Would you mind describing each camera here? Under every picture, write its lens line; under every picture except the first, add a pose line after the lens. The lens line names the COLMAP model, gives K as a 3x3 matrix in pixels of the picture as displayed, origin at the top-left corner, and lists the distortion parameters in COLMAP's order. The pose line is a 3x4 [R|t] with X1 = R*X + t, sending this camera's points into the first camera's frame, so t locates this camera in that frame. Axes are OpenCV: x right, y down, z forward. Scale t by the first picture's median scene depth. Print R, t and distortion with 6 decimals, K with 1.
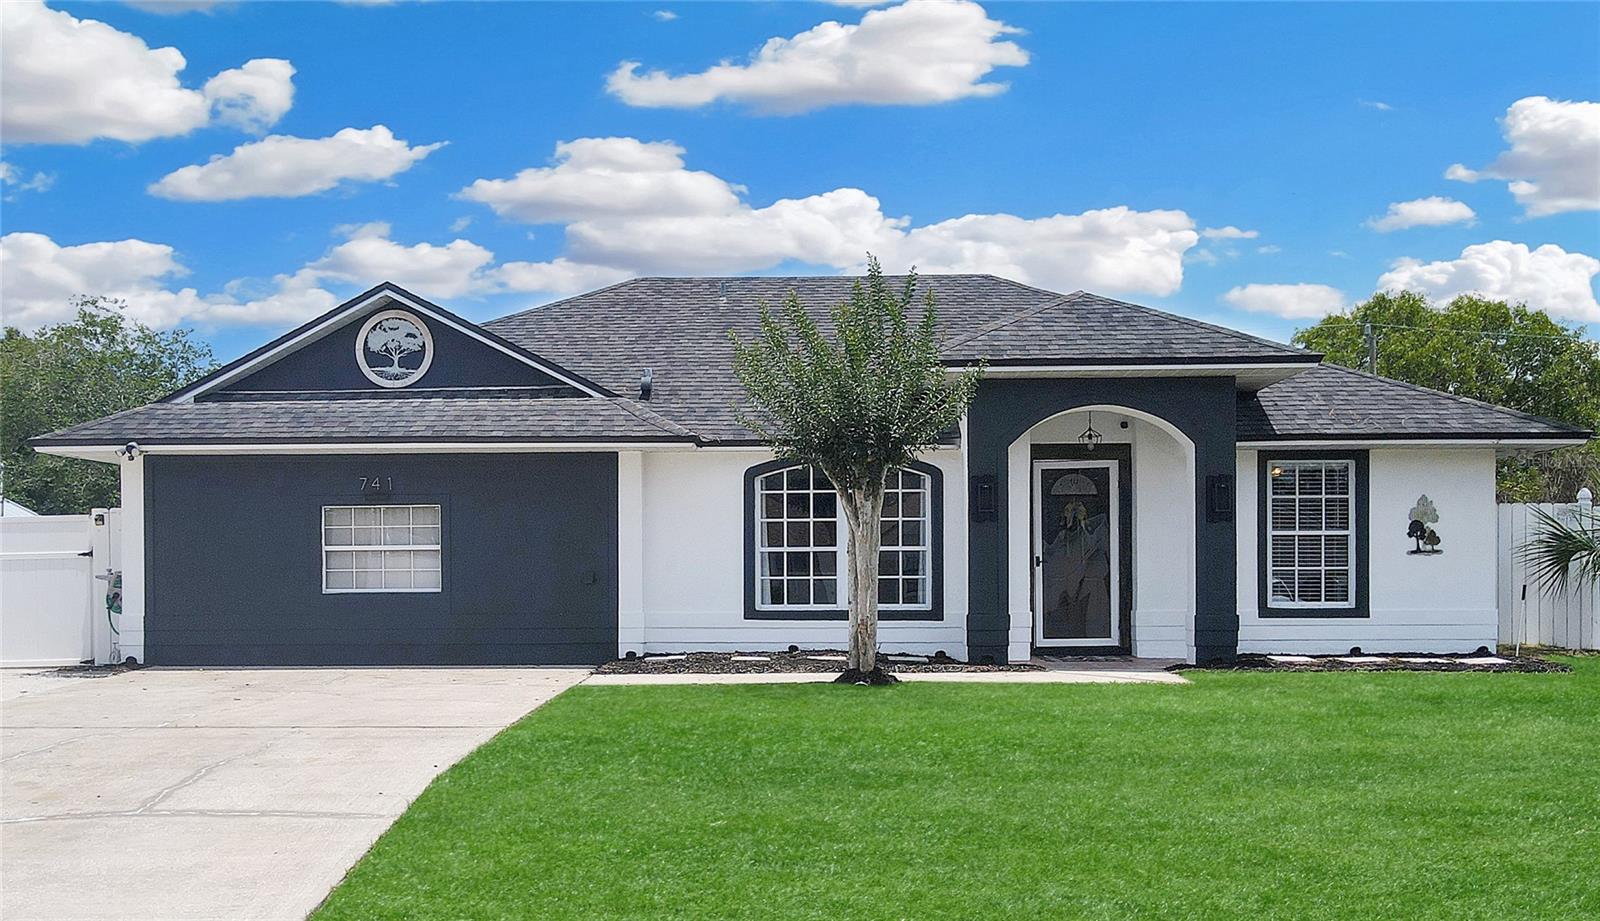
lens RADIAL K [[1079.0, 0, 800.0], [0, 1079.0, 528.4], [0, 0, 1]] dist [0.005612, 0.001233]
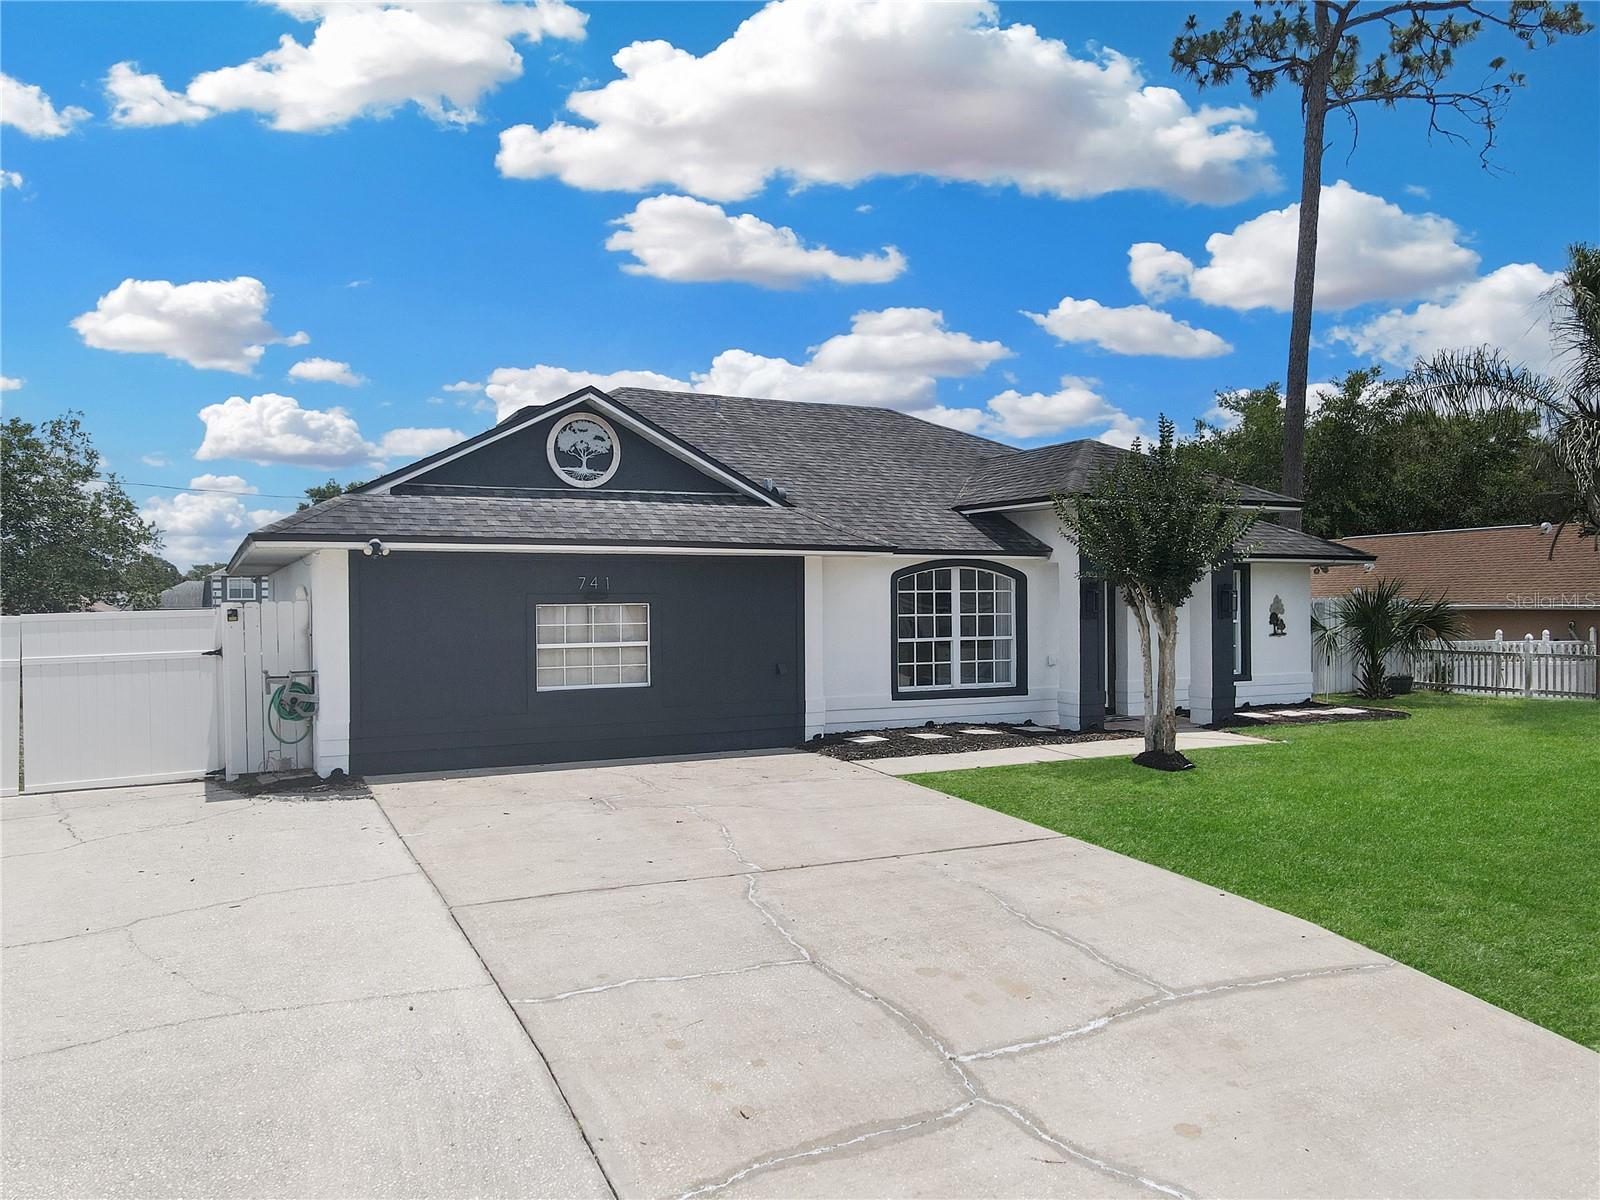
lens RADIAL K [[1146.8, 0, 800.0], [0, 1146.8, 600.0], [0, 0, 1]] dist [-0.004595, 0.005904]
pose [[0.877771, 0.000120, 0.479081, -0.725960], [0.011740, 0.999694, -0.021759, 0.001544], [-0.478937, 0.024724, 0.877501, -0.047157]]
